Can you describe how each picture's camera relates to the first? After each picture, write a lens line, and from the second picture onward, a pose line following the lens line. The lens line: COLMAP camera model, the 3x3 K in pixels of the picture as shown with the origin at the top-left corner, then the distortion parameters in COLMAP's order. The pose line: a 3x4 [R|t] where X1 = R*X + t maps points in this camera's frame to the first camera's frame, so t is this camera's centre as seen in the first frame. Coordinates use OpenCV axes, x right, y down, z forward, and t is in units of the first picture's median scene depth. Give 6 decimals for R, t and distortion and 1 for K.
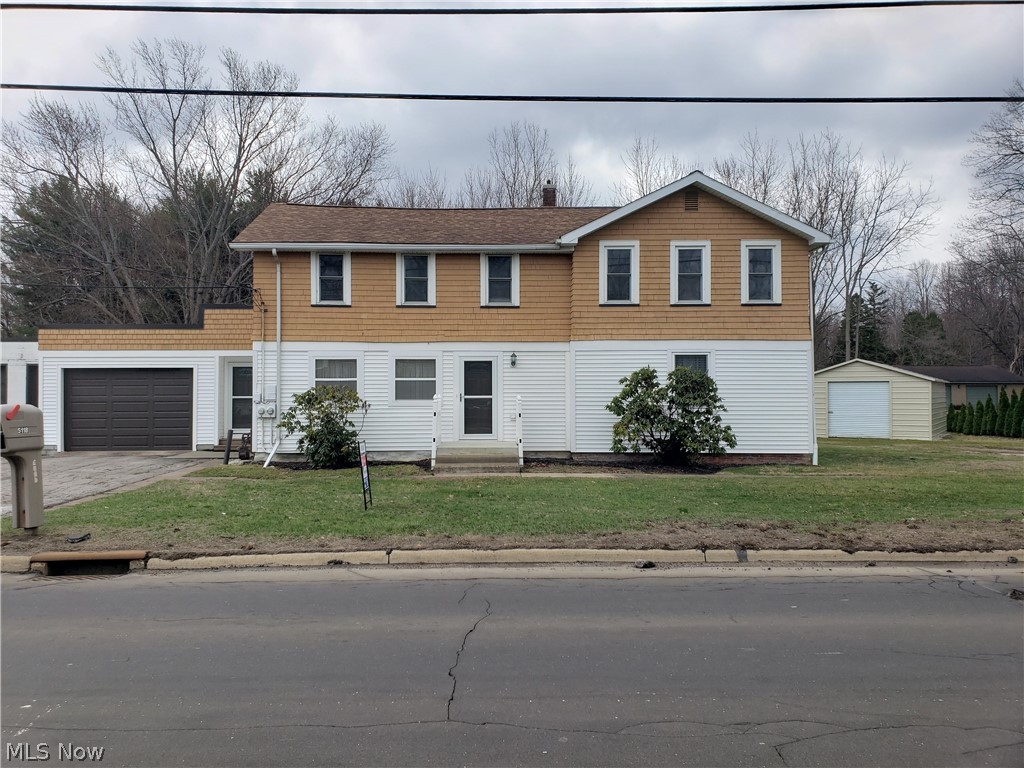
lens RADIAL K [[805.4, 0, 510.8], [0, 805.4, 385.3], [0, 0, 1]] dist [0.020379, 0.012219]
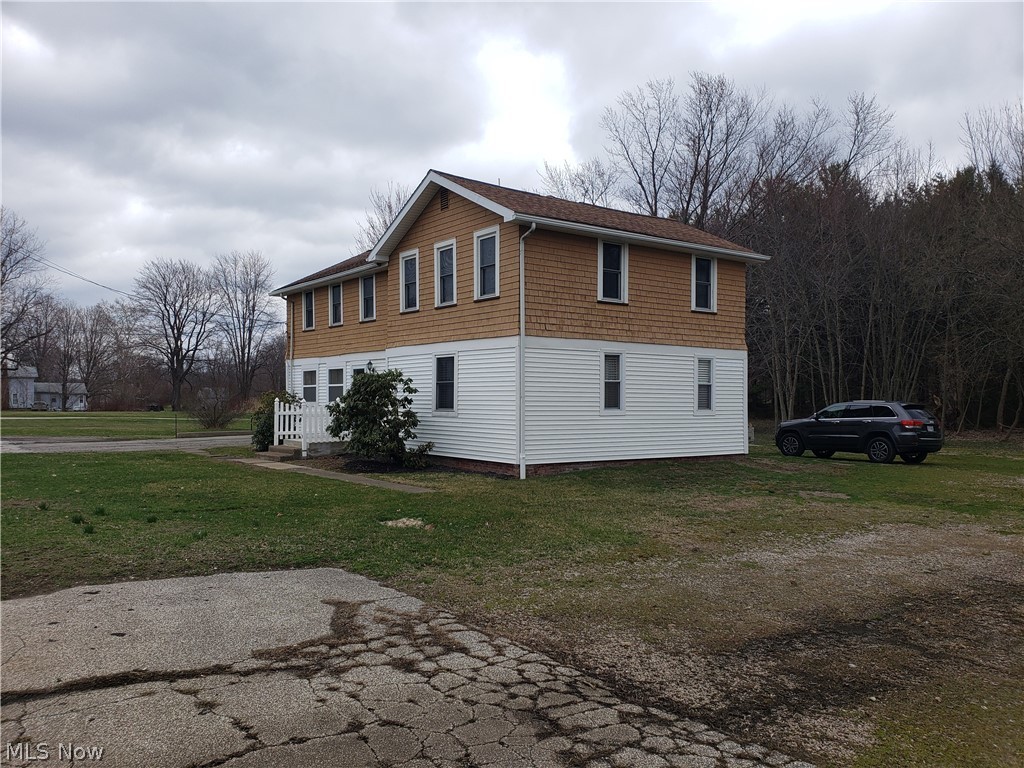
lens RADIAL K [[805.4, 0, 510.9], [0, 805.4, 388.0], [0, 0, 1]] dist [0.020379, 0.012219]
pose [[0.603456, -0.009510, -0.797340, 1.052430], [0.036466, 0.999212, 0.015681, -0.012537], [0.796562, -0.038538, 0.603327, 0.465090]]
